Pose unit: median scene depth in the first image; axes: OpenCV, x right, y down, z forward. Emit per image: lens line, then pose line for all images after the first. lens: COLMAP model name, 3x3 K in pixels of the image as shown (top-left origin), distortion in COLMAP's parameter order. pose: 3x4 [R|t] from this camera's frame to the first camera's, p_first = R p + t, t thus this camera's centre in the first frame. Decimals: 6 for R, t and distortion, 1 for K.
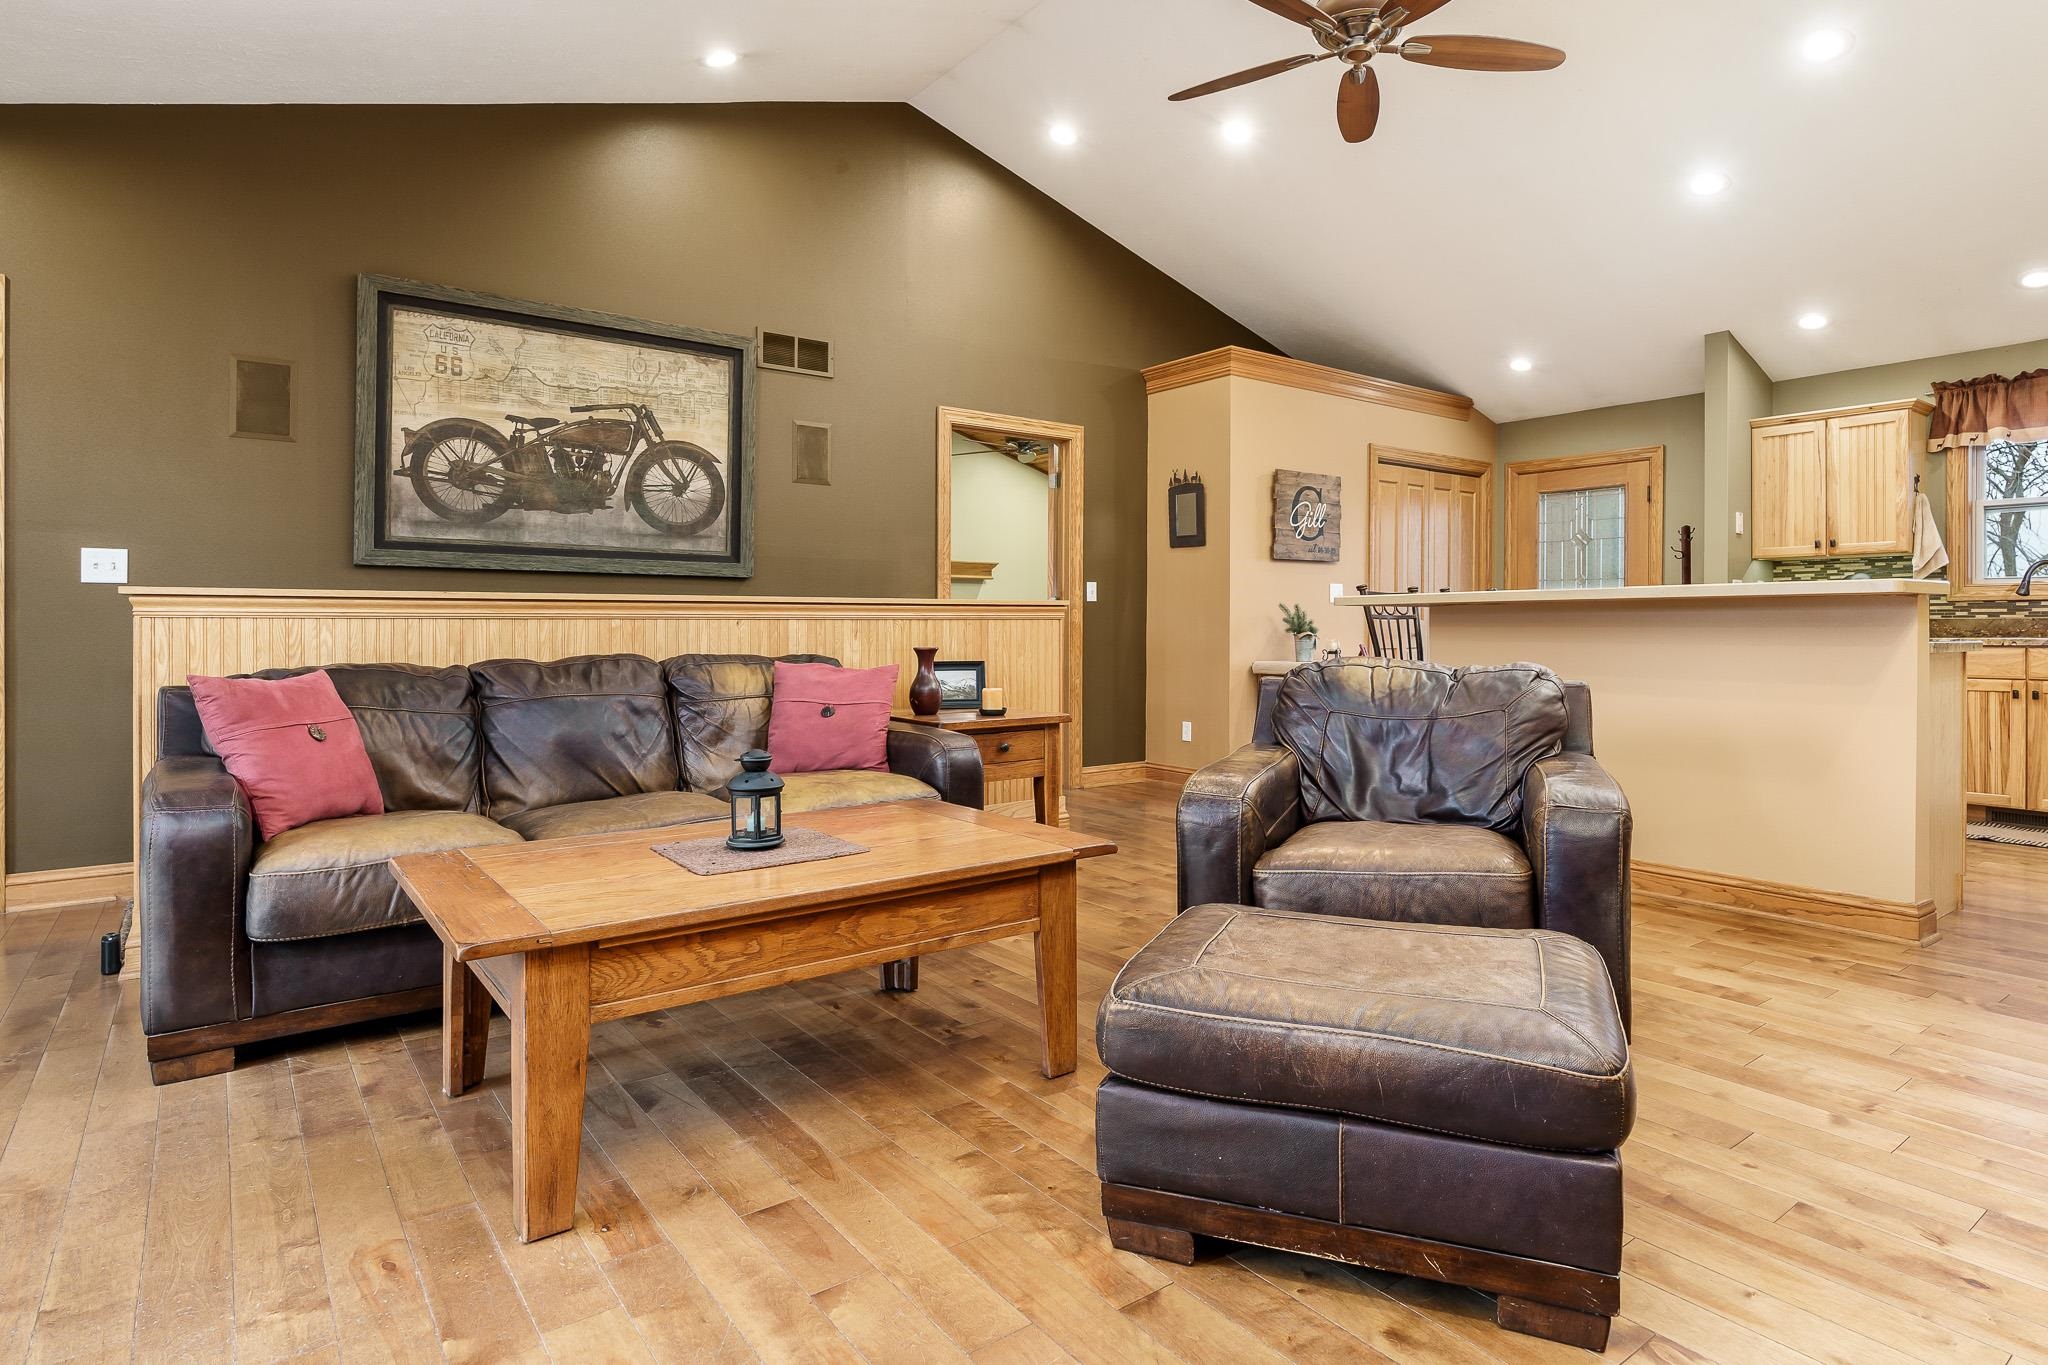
lens RADIAL K [[1122.3, 0, 1066.8], [0, 1122.3, 633.6], [0, 0, 1]] dist [-0.010427, 0.004341]
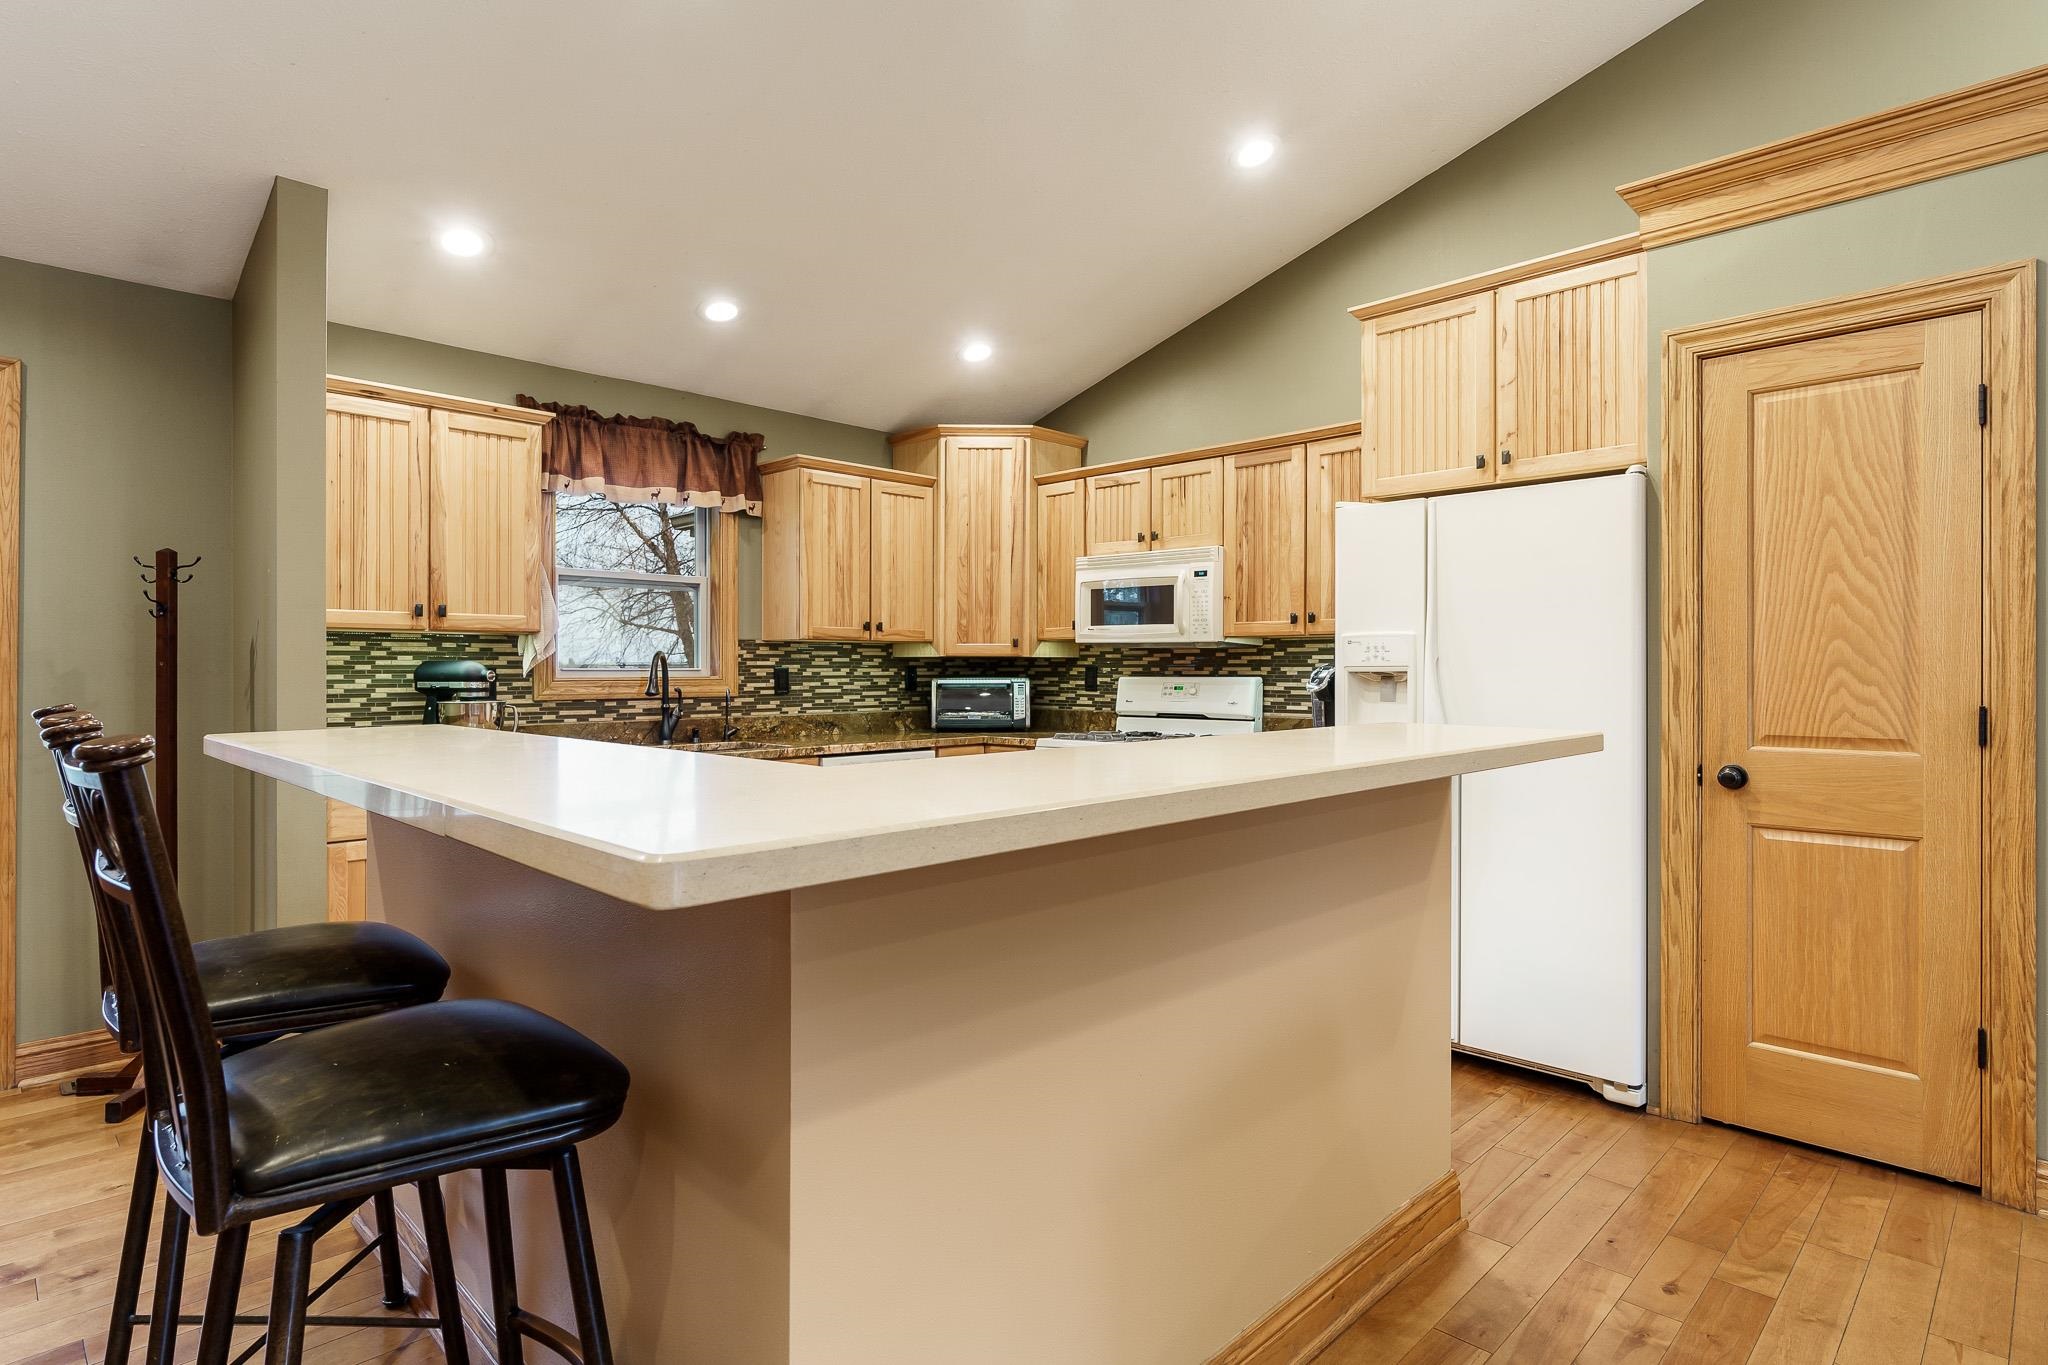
lens RADIAL K [[1062.6, 0, 1008.2], [0, 1062.6, 670.9], [0, 0, 1]] dist [-0.007030, 0.003644]
pose [[-0.113970, -0.001470, 0.993483, 0.065470], [0.004390, 0.999988, 0.001983, -0.049005], [-0.993475, 0.004587, -0.113962, 0.780488]]
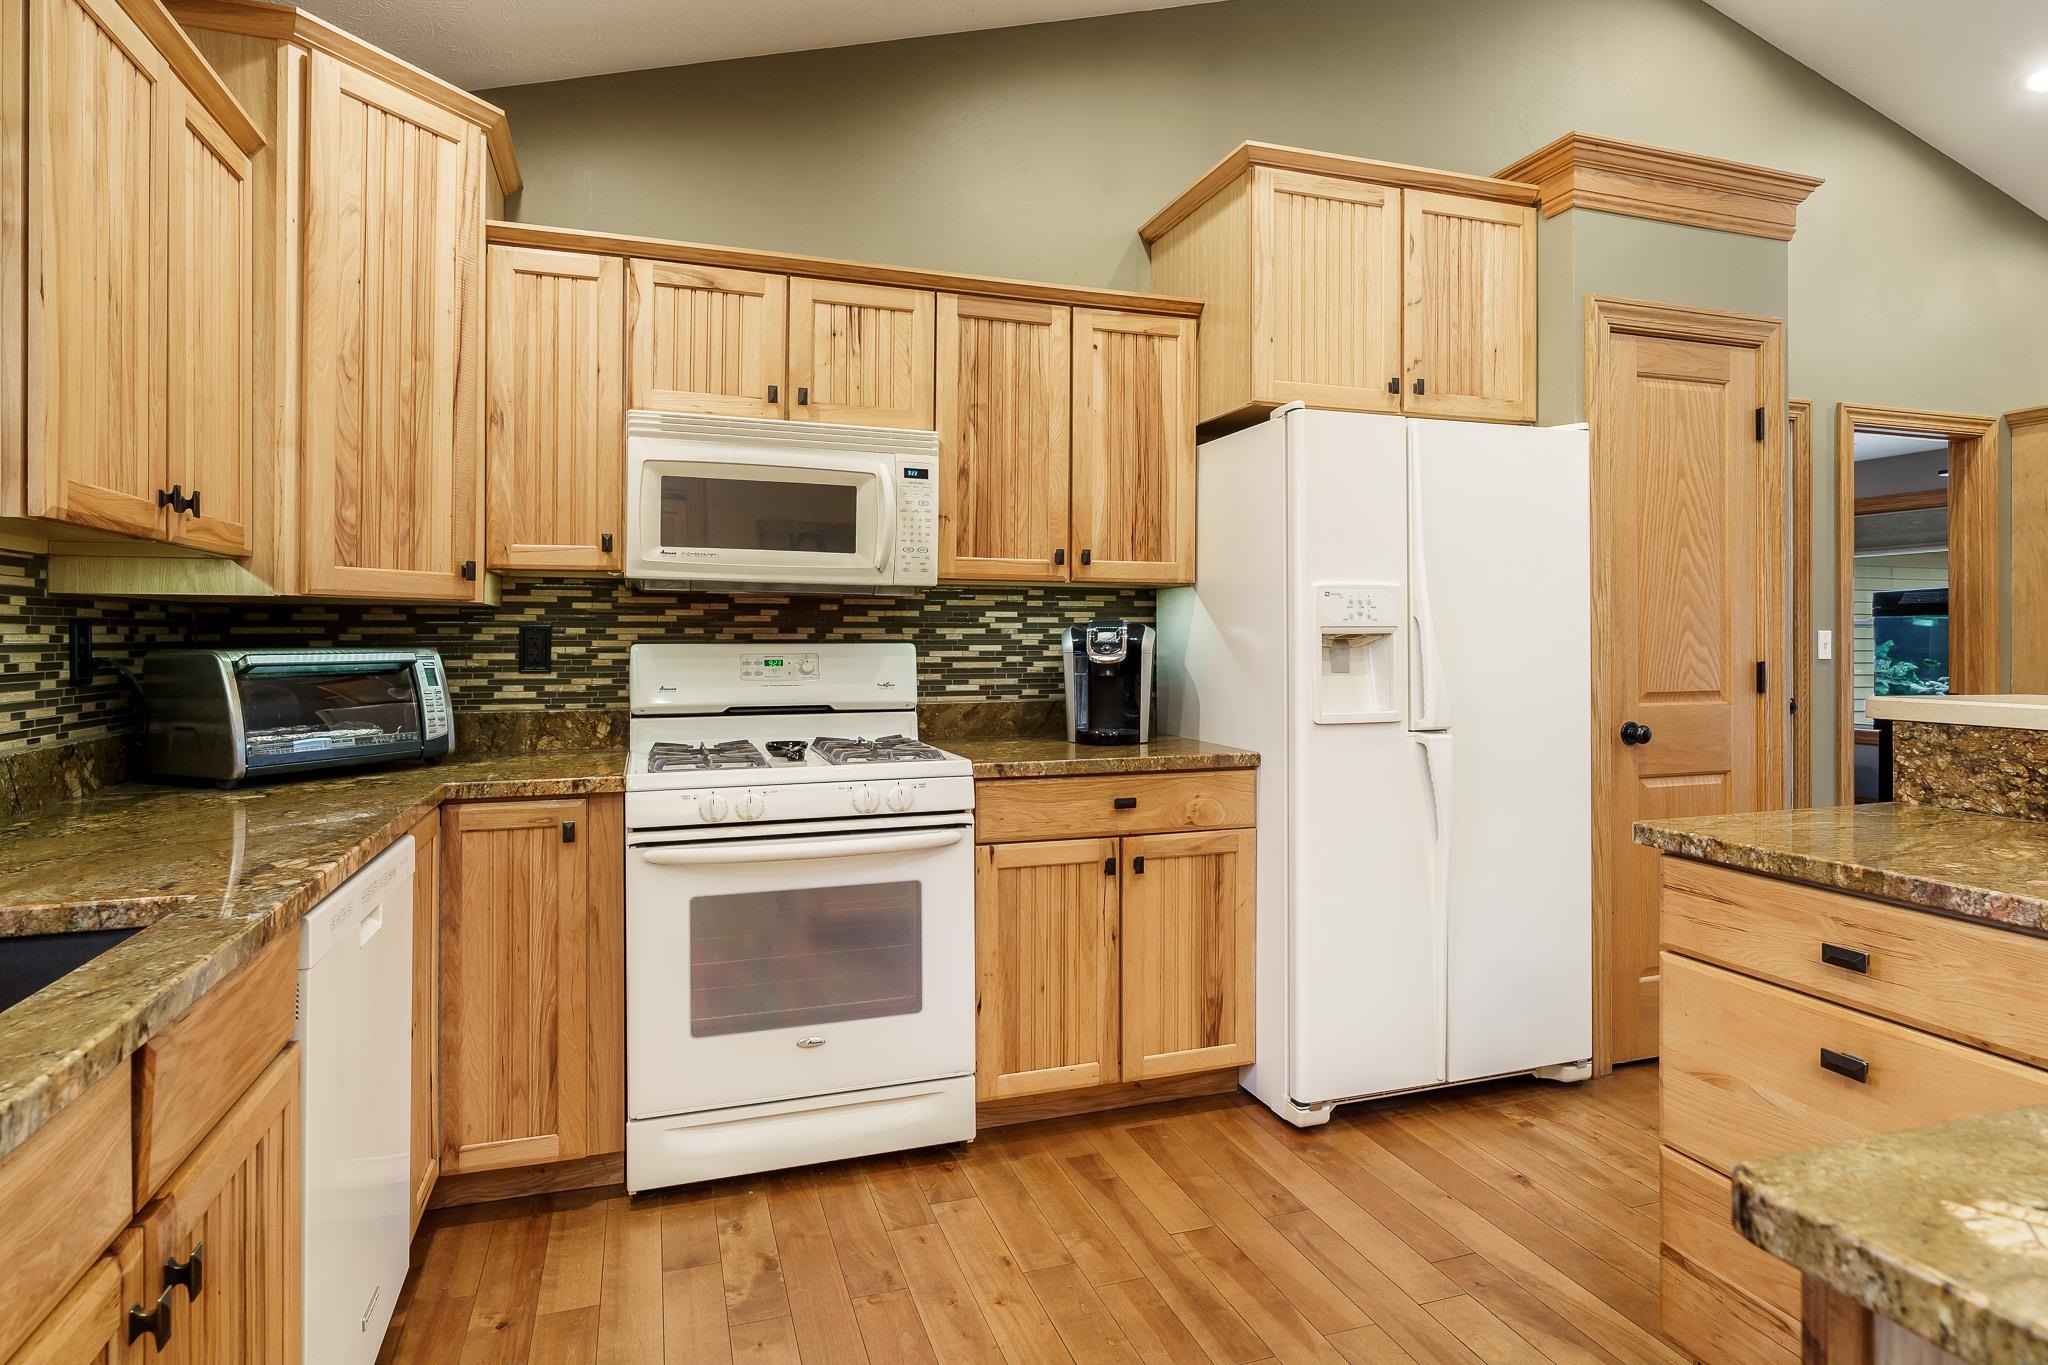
lens RADIAL K [[1122.3, 0, 1025.5], [0, 1122.3, 633.5], [0, 0, 1]] dist [-0.010427, 0.004341]
pose [[-0.942366, 0.000154, 0.334584, 0.589389], [0.000729, 0.999998, 0.001593, -0.047620], [-0.334584, 0.001745, -0.942364, 0.998094]]
